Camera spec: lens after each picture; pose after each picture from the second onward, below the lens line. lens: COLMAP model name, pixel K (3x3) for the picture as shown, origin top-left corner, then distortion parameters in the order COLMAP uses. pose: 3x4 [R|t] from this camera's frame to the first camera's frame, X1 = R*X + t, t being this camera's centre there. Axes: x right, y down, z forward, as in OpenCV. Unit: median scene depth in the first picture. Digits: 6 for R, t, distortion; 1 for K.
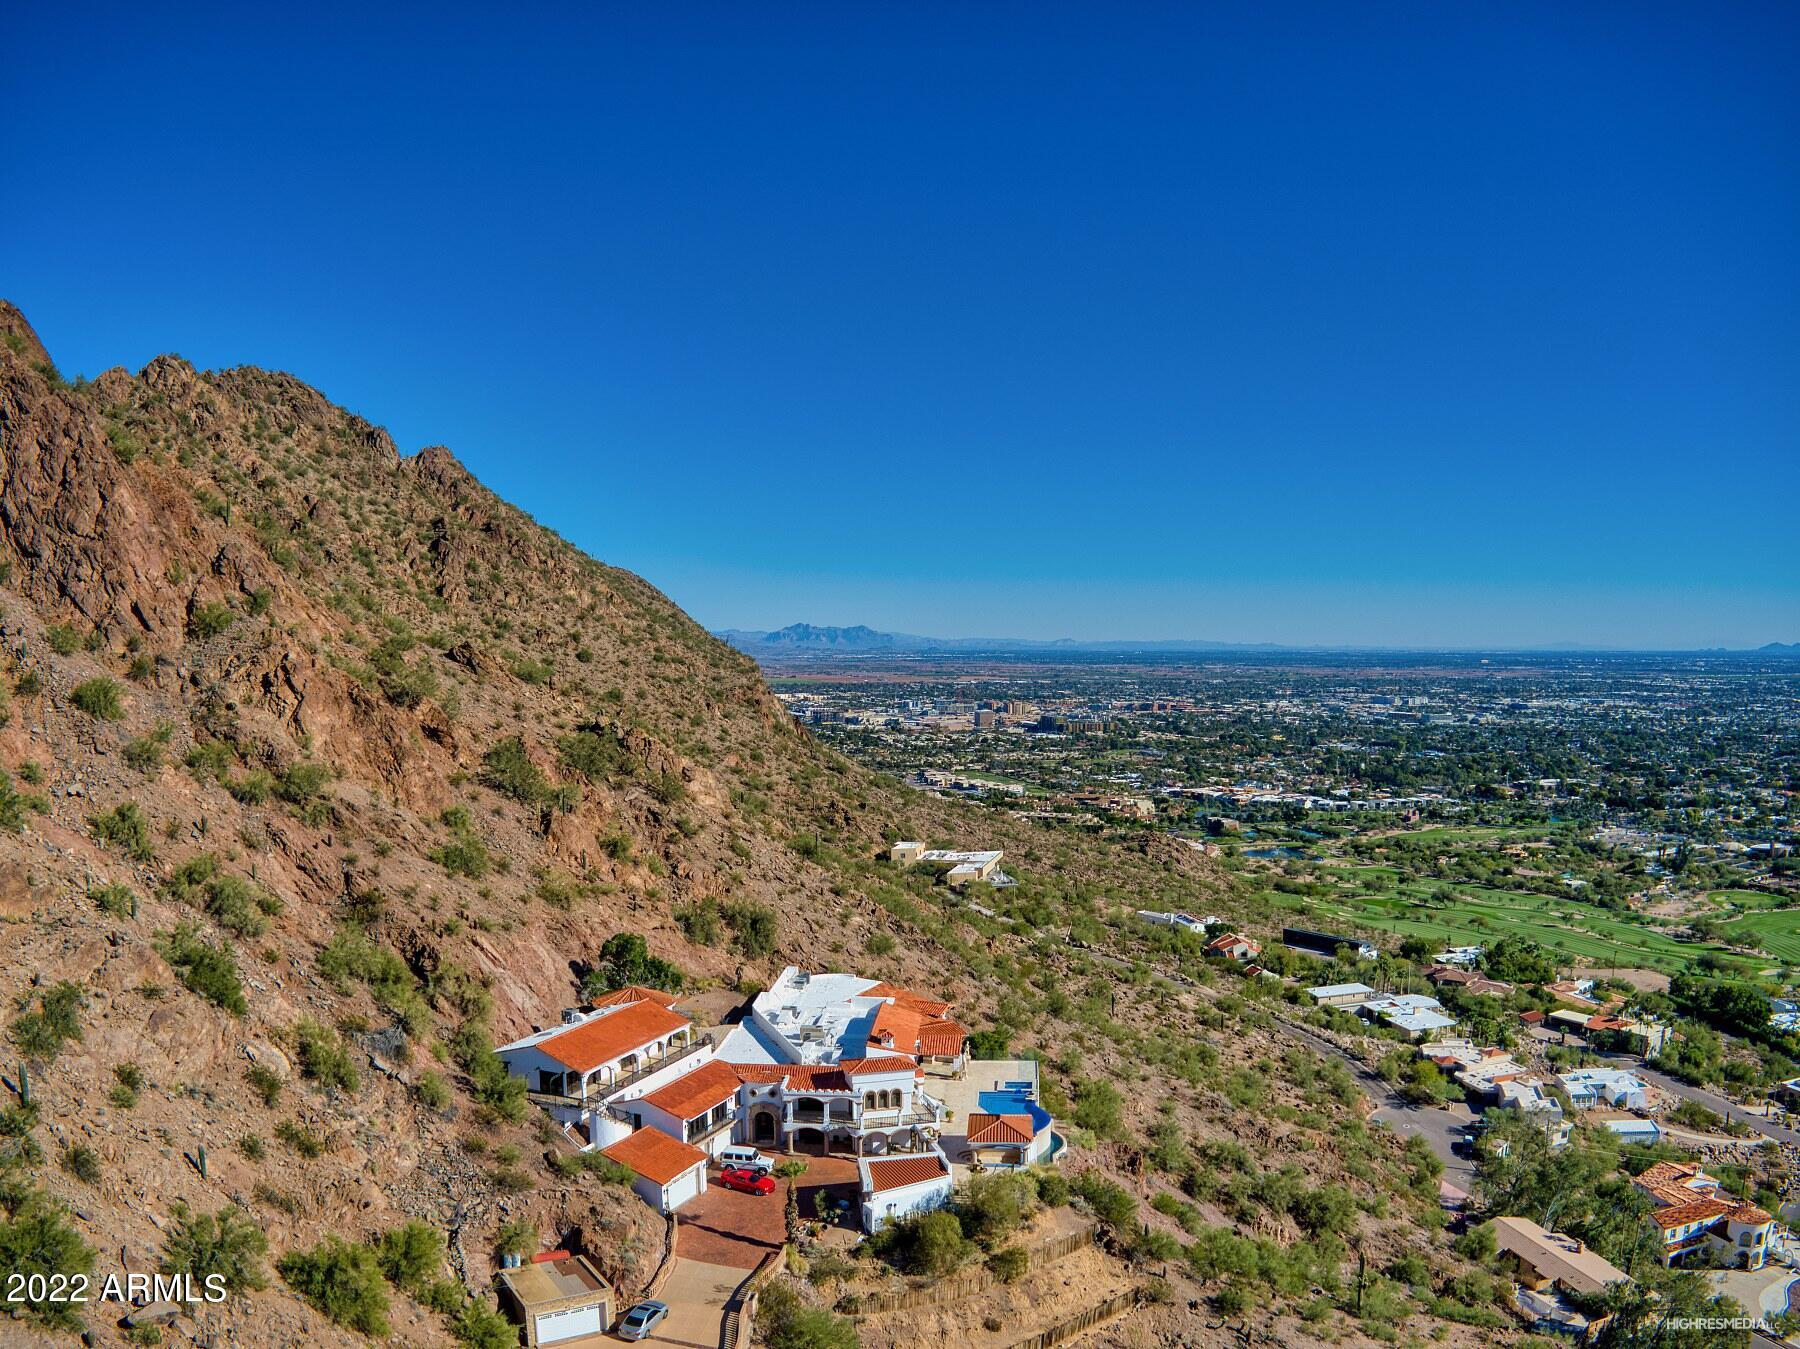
lens RADIAL K [[1372.4, 0, 886.6], [0, 1372.4, 670.3], [0, 0, 1]] dist [-0.272327, 0.088421]
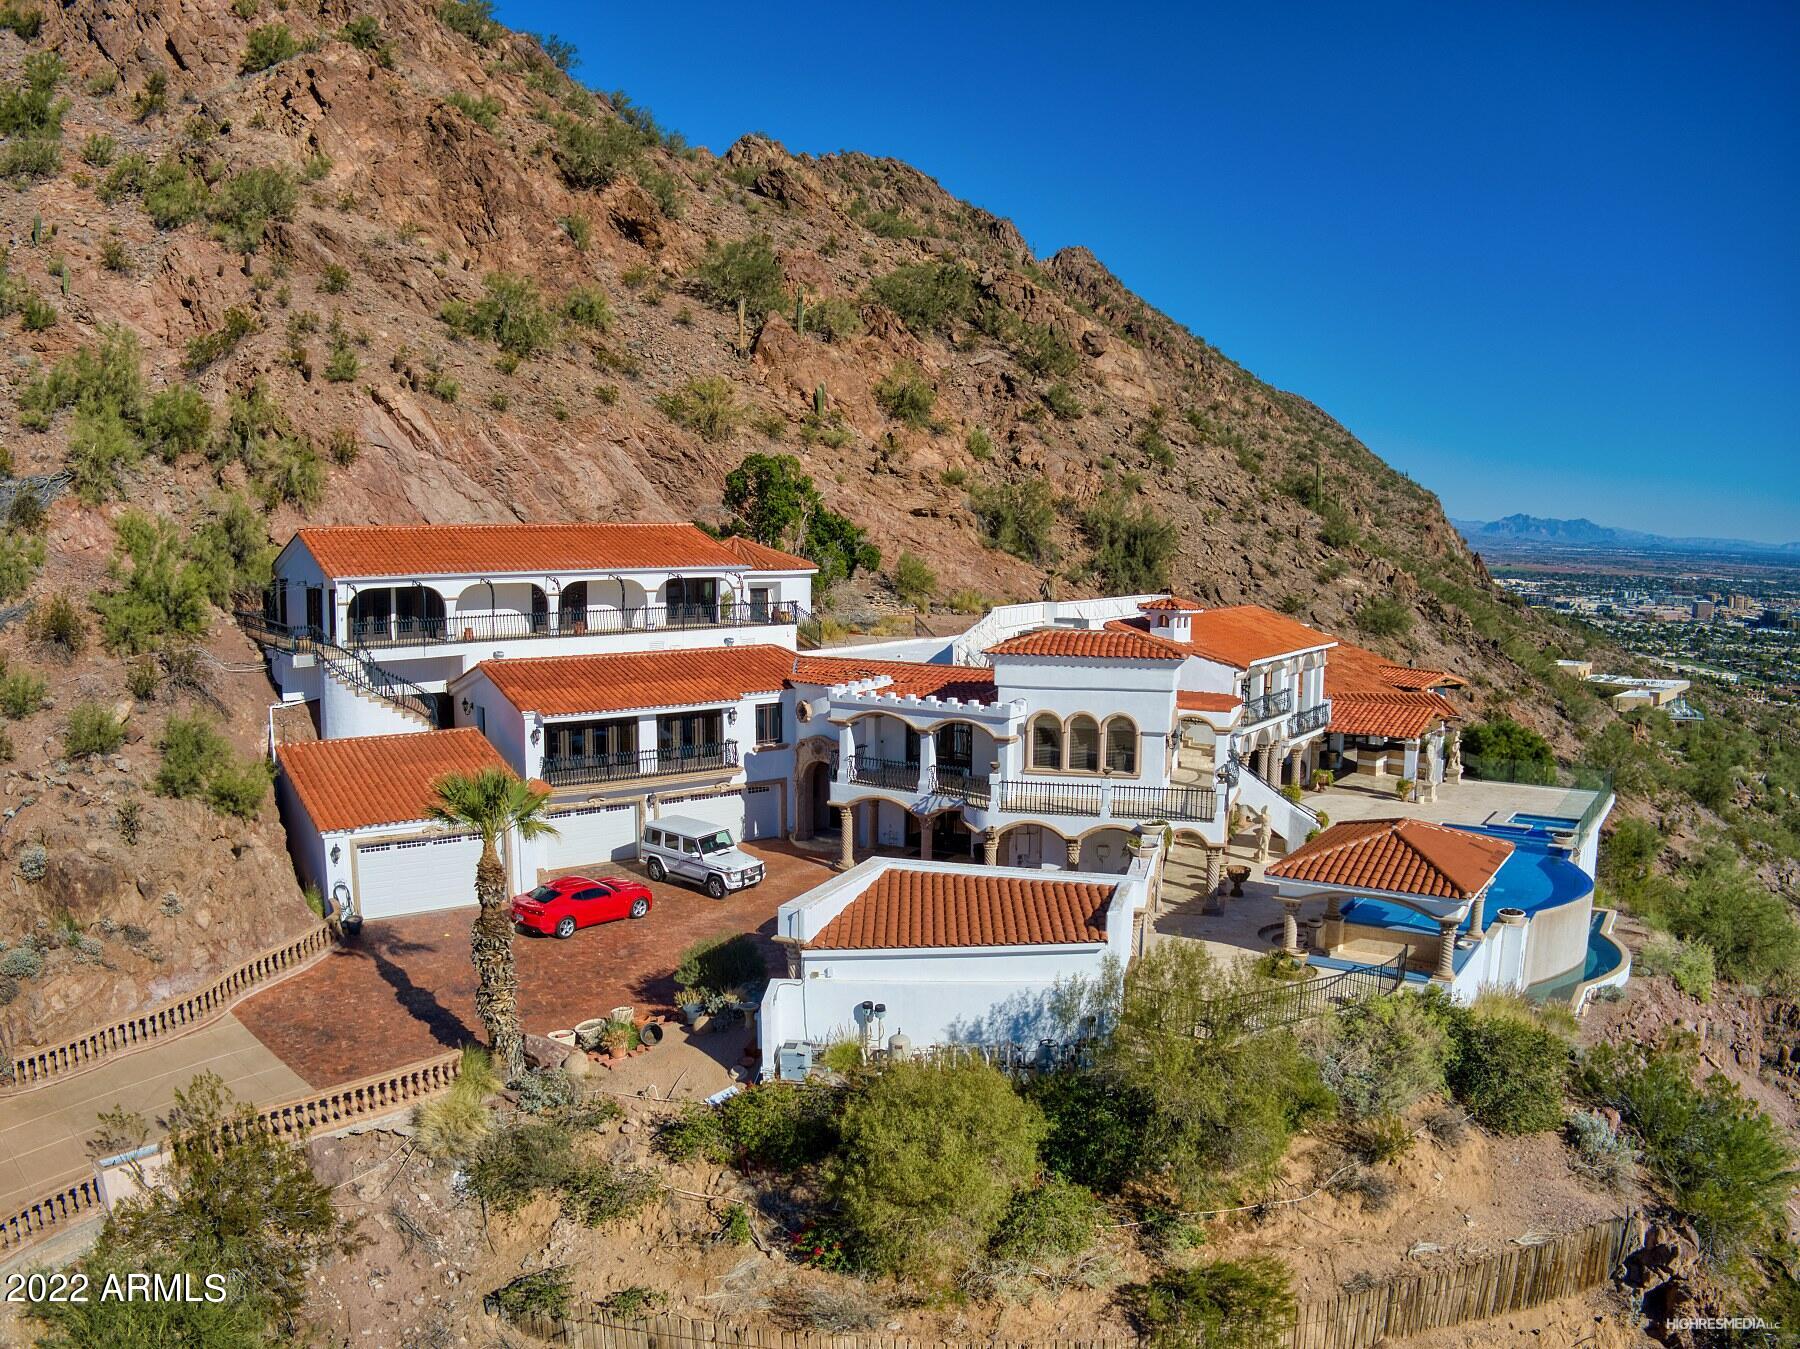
lens RADIAL K [[1372.4, 0, 886.6], [0, 1372.4, 670.3], [0, 0, 1]] dist [-0.272327, 0.088421]
pose [[0.868711, 0.061651, -0.491467, 0.030060], [-0.018605, 0.995585, 0.092004, 0.062512], [0.494969, -0.070782, 0.866023, 0.153194]]
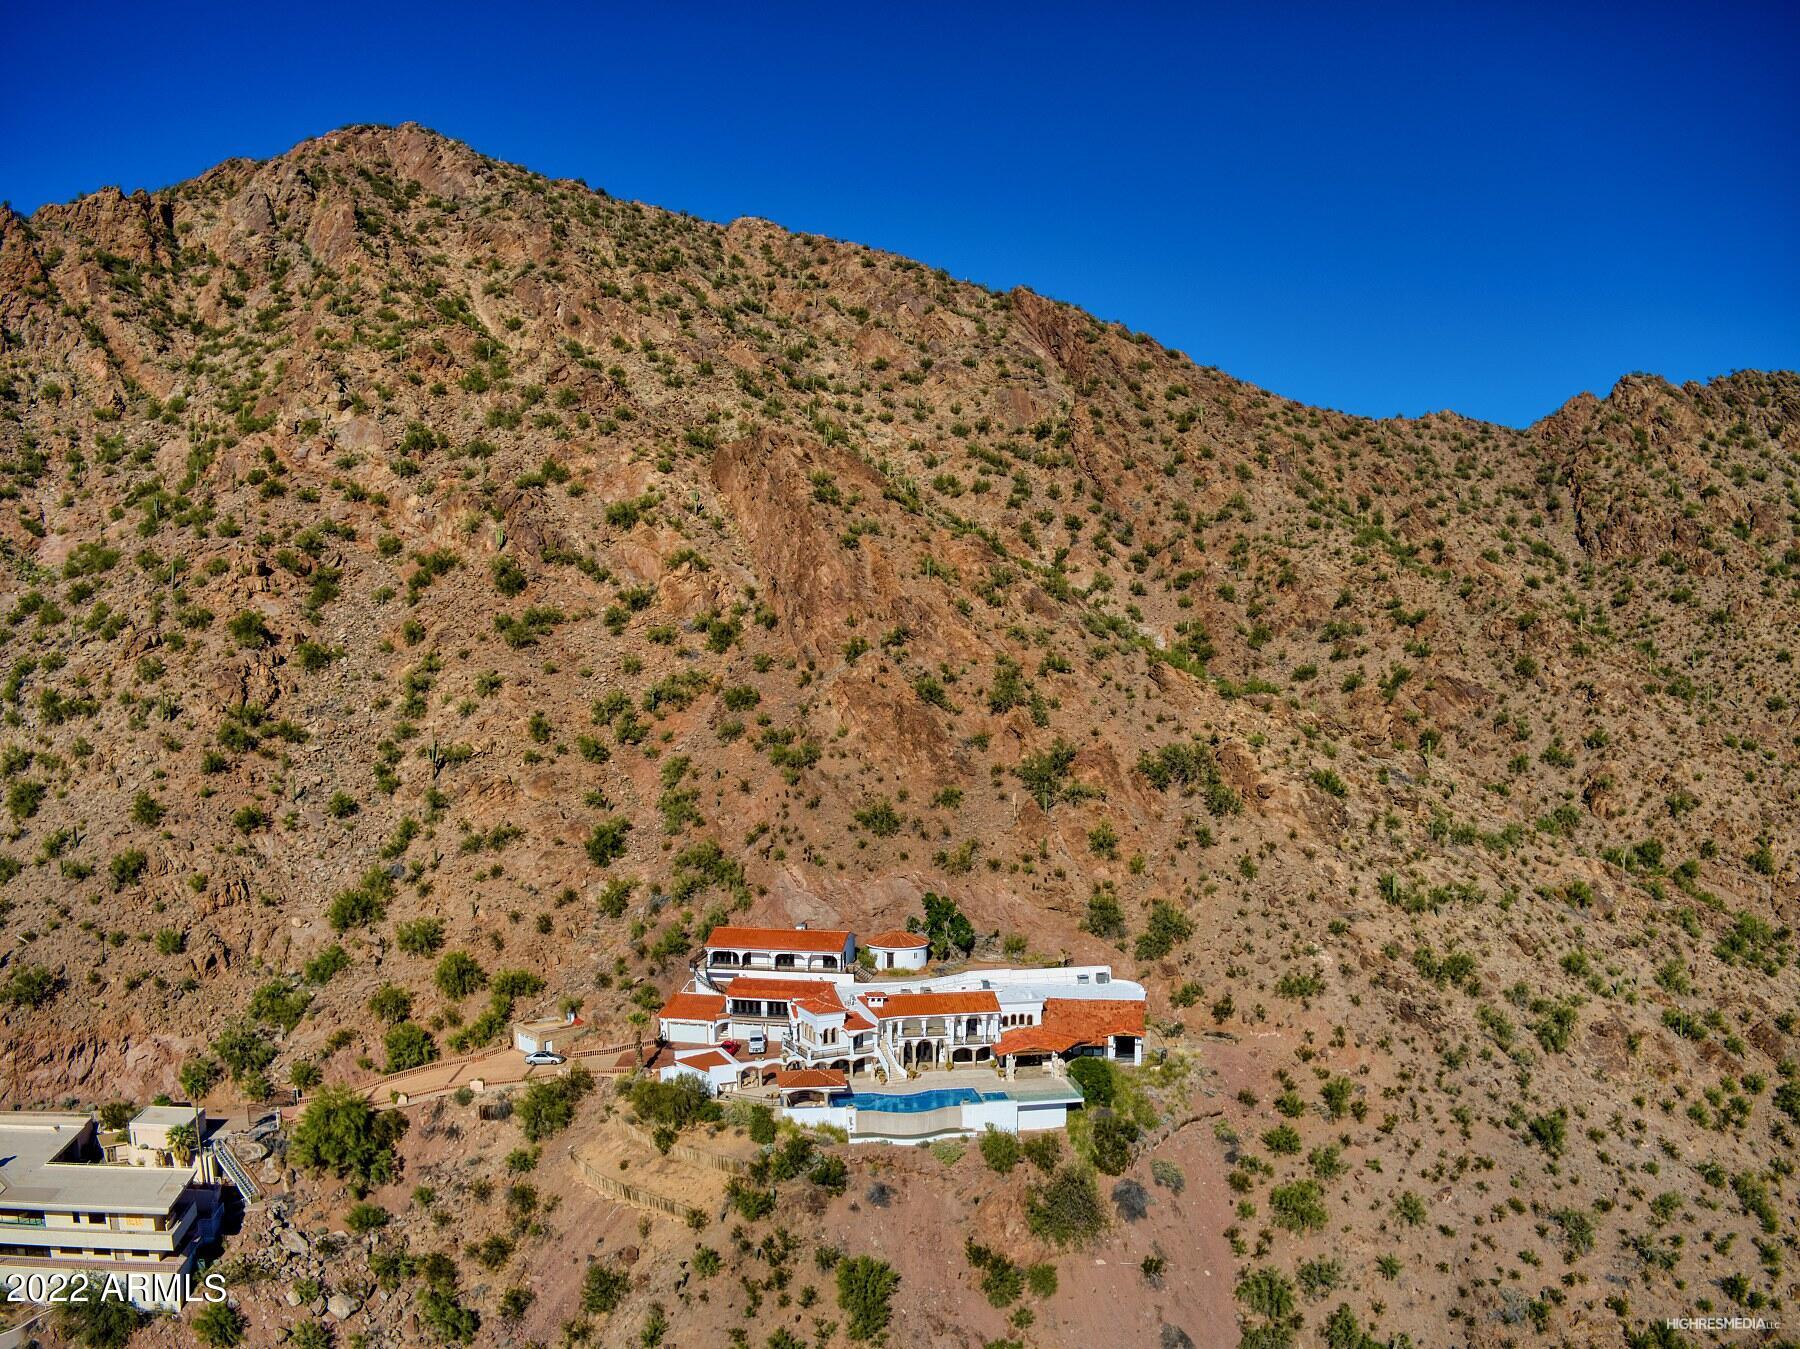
lens RADIAL K [[1372.4, 0, 886.6], [0, 1372.4, 670.3], [0, 0, 1]] dist [-0.272327, 0.088421]
pose [[0.216848, 0.006069, -0.976187, 0.289431], [-0.011877, 0.999923, 0.003578, -0.005678], [0.976133, 0.010819, 0.216903, 0.184177]]
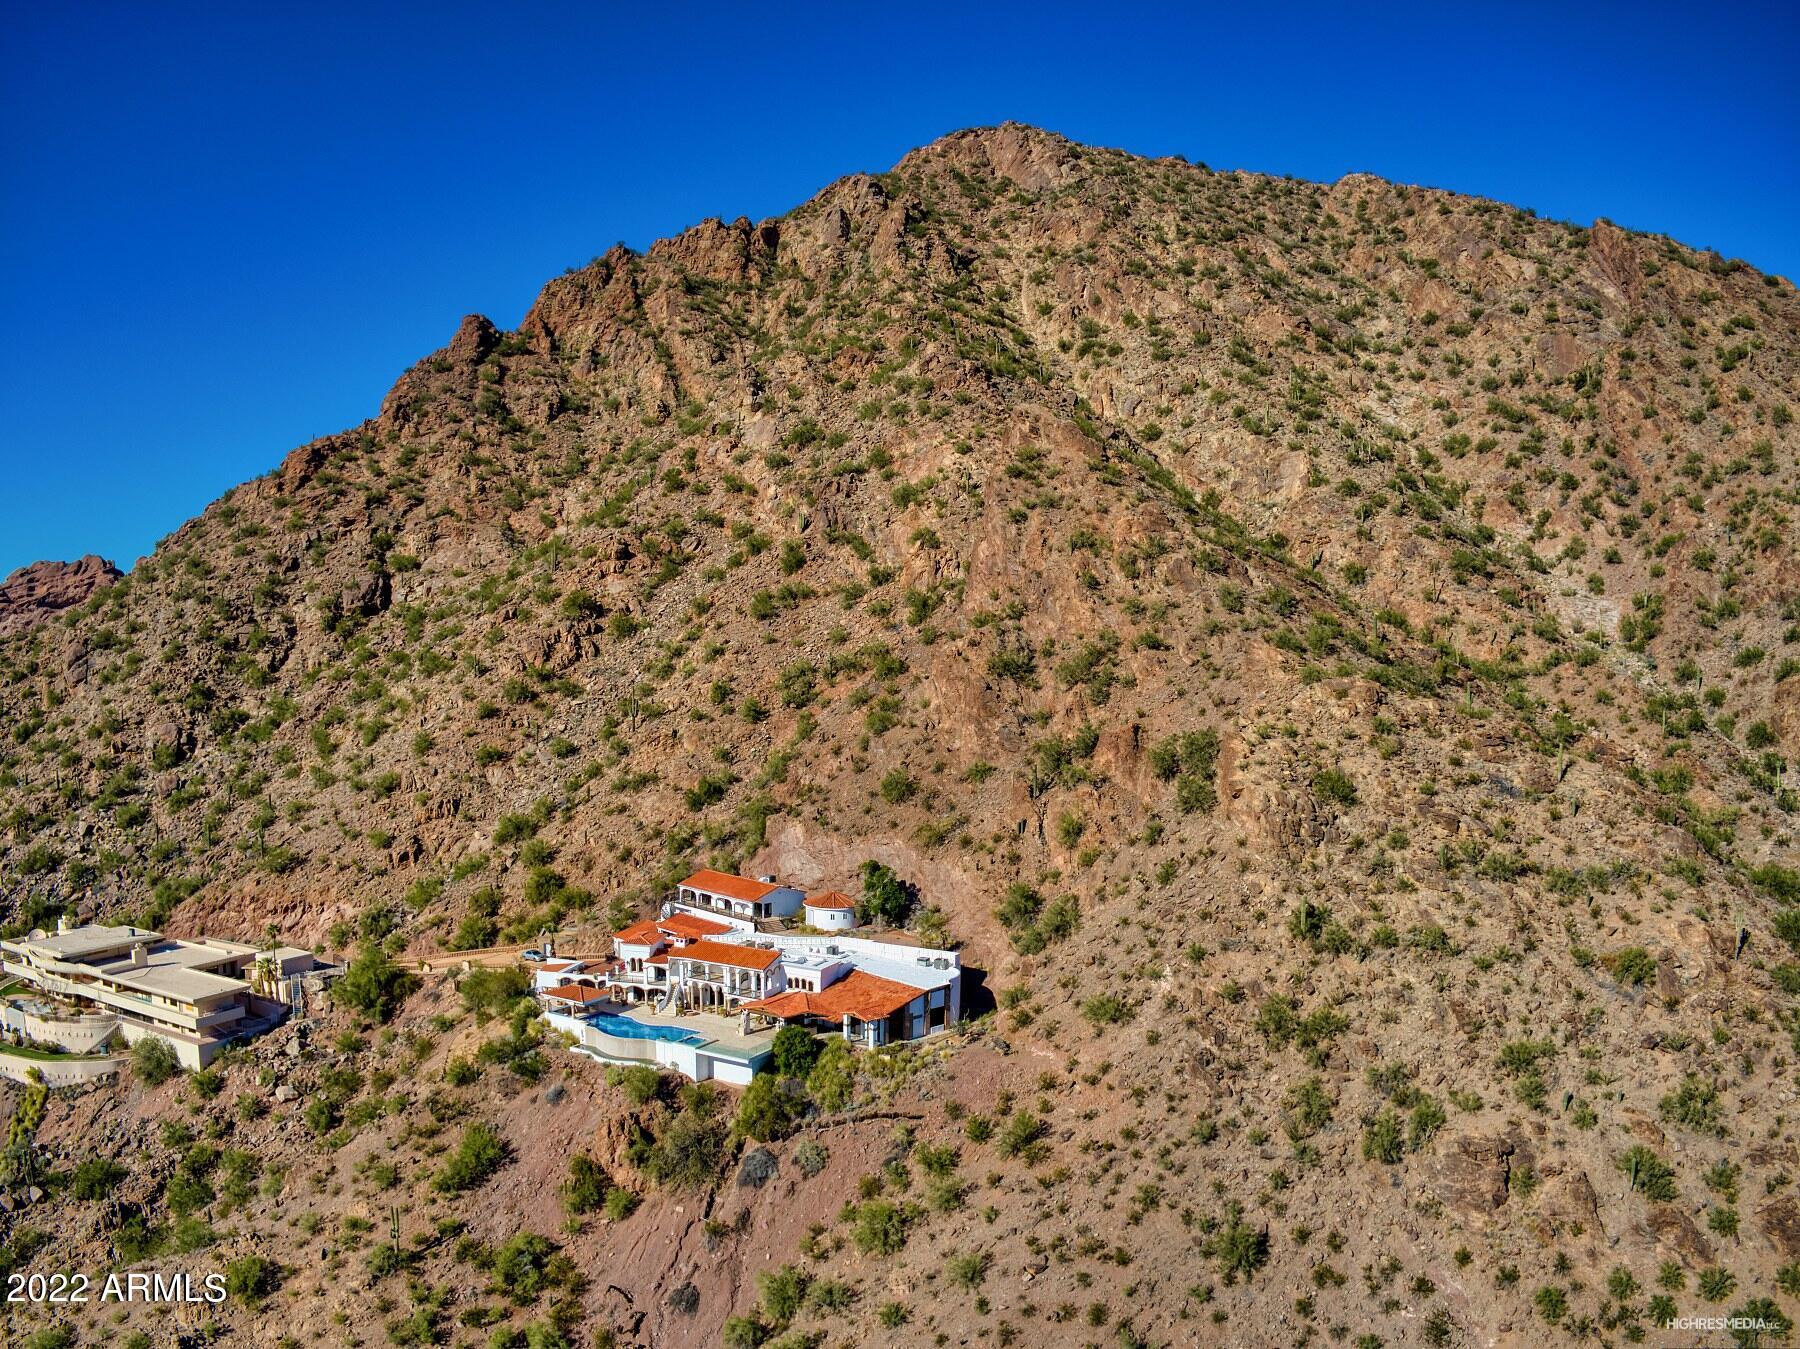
lens RADIAL K [[1372.4, 0, 886.6], [0, 1372.4, 670.3], [0, 0, 1]] dist [-0.272327, 0.088421]
pose [[-0.412537, 0.025251, -0.910591, 0.277119], [-0.017811, 0.999201, 0.035778, -0.010815], [0.910767, 0.030978, -0.411757, 0.425619]]
